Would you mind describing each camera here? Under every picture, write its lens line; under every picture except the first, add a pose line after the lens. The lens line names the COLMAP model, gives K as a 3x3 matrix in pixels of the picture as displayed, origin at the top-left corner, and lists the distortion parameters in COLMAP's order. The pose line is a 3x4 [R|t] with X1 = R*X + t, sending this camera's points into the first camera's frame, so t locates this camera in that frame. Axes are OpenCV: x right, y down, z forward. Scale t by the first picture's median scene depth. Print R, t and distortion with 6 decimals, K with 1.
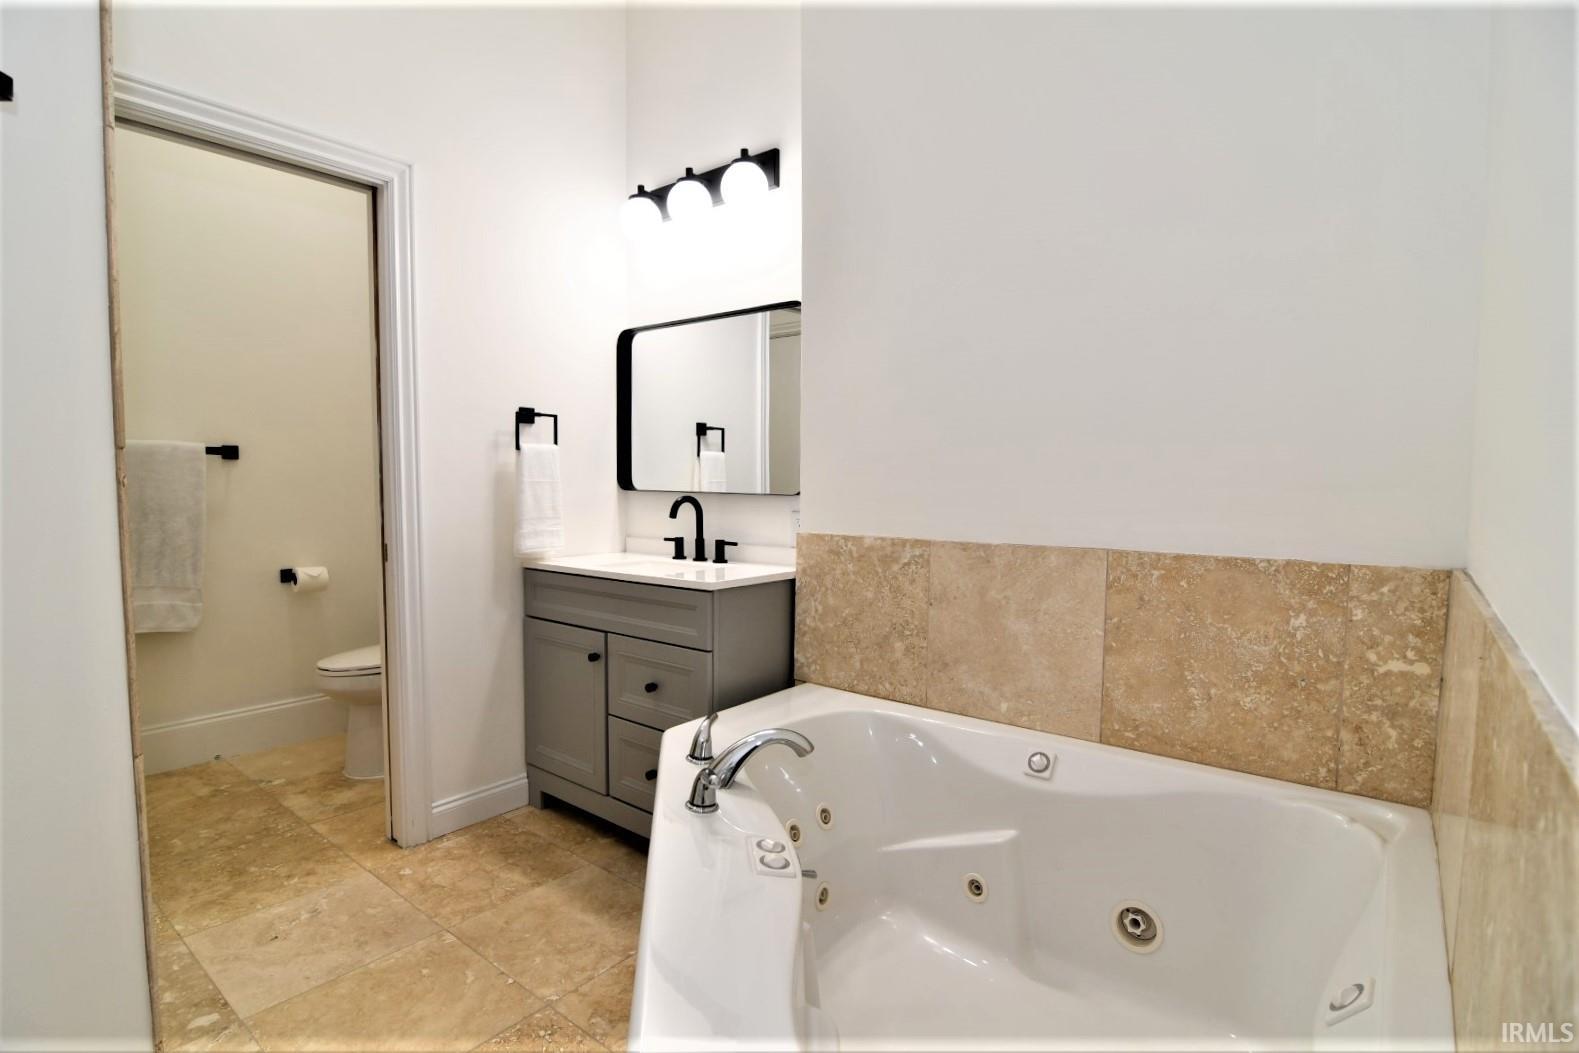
lens RADIAL K [[791.8, 0, 776.1], [0, 791.8, 526.2], [0, 0, 1]] dist [-0.001322, -0.008148]
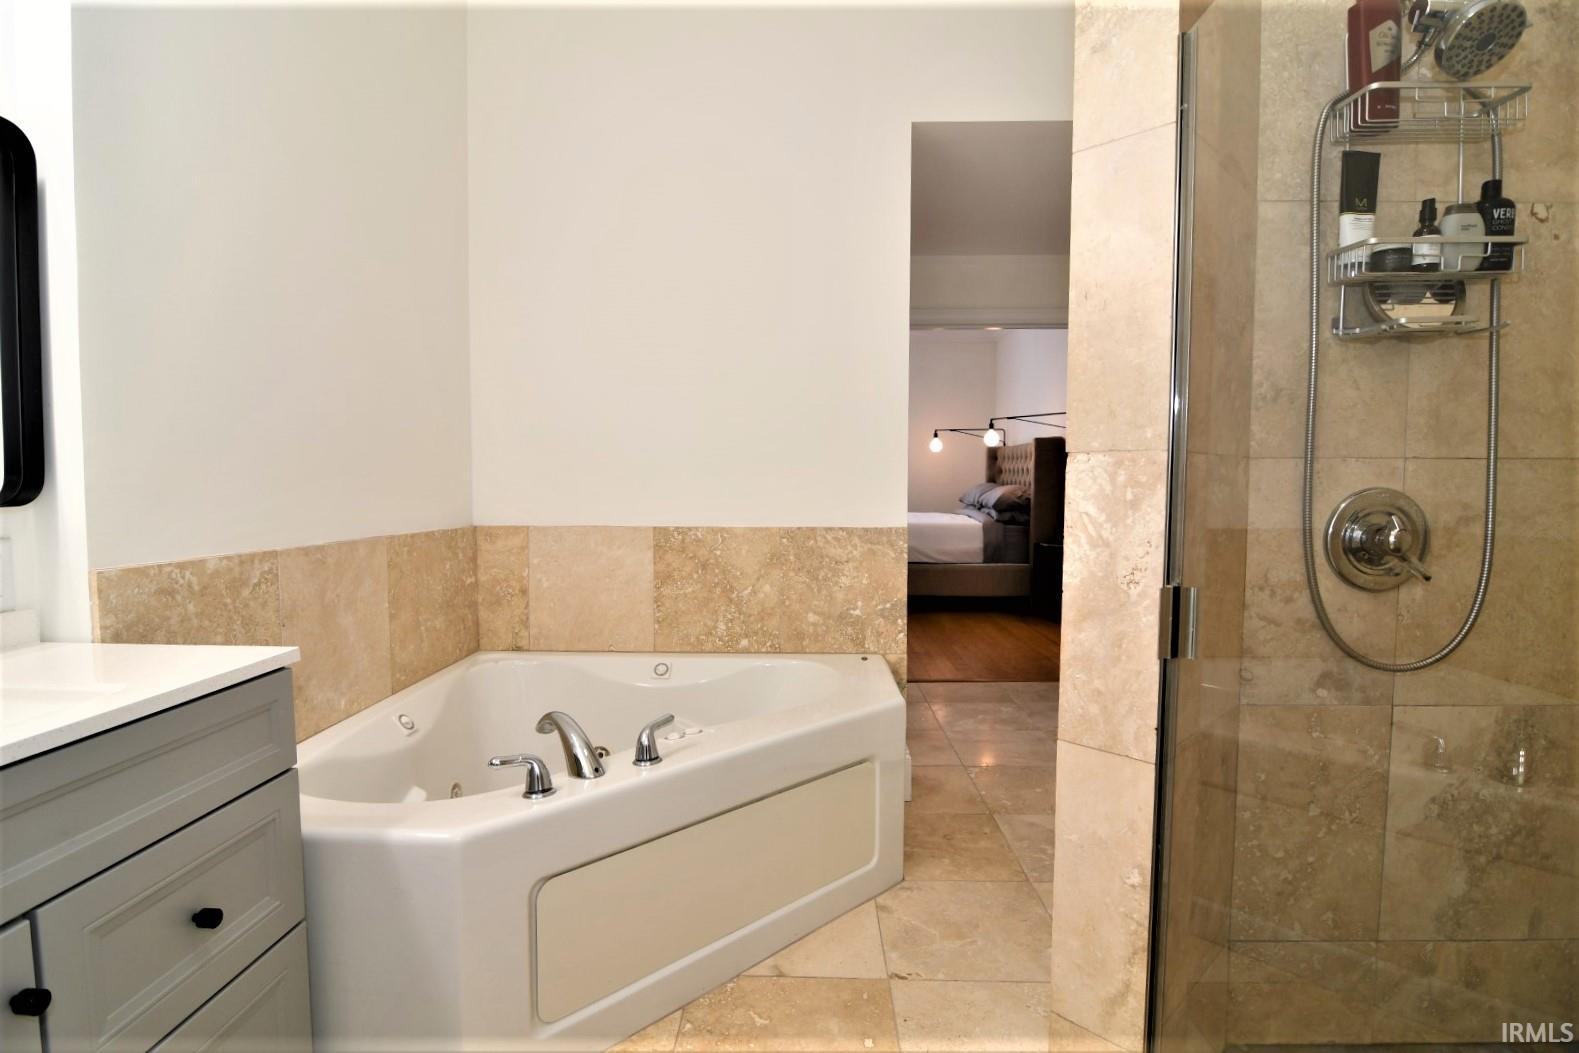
lens RADIAL K [[791.8, 0, 776.1], [0, 791.8, 526.2], [0, 0, 1]] dist [-0.001322, -0.008148]
pose [[-0.602406, -0.047028, 0.796803, -0.813577], [0.042277, 0.994982, 0.090688, -0.062843], [-0.797070, 0.088318, -0.597394, 1.110061]]
